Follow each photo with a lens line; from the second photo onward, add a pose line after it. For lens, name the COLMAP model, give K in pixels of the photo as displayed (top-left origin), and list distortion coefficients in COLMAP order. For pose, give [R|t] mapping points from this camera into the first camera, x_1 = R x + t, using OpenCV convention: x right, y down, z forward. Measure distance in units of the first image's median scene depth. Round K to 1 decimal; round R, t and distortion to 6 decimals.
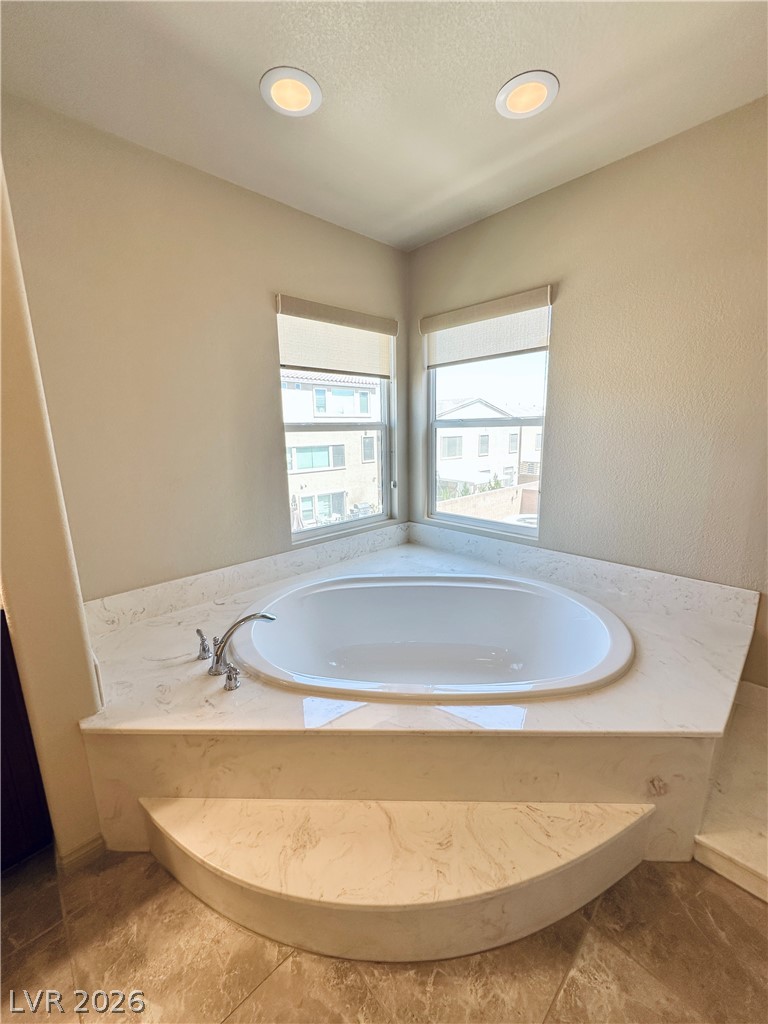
lens RADIAL K [[408.8, 0, 384.5], [0, 408.8, 509.9], [0, 0, 1]] dist [-0.002482, 0.000805]
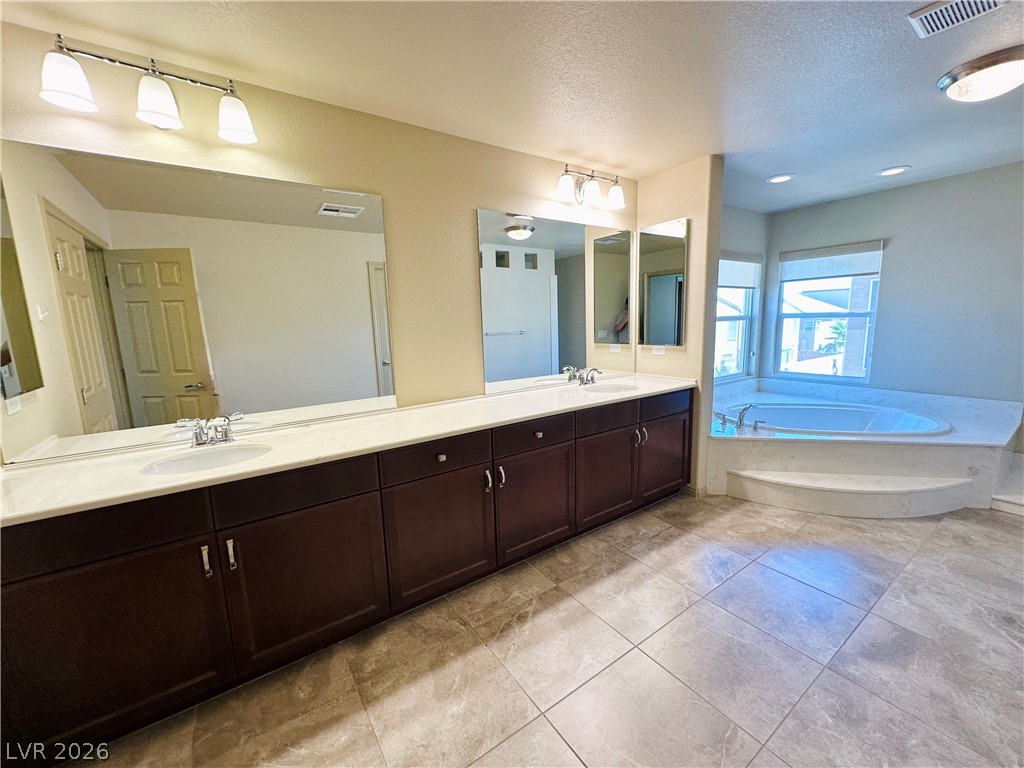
lens RADIAL K [[408.8, 0, 511.6], [0, 408.8, 383.8], [0, 0, 1]] dist [-0.002482, 0.000805]
pose [[0.987620, 0.016246, -0.156022, -0.873804], [-0.022385, 0.999039, -0.037672, 0.180863], [0.155260, 0.040698, 0.987035, -0.957063]]
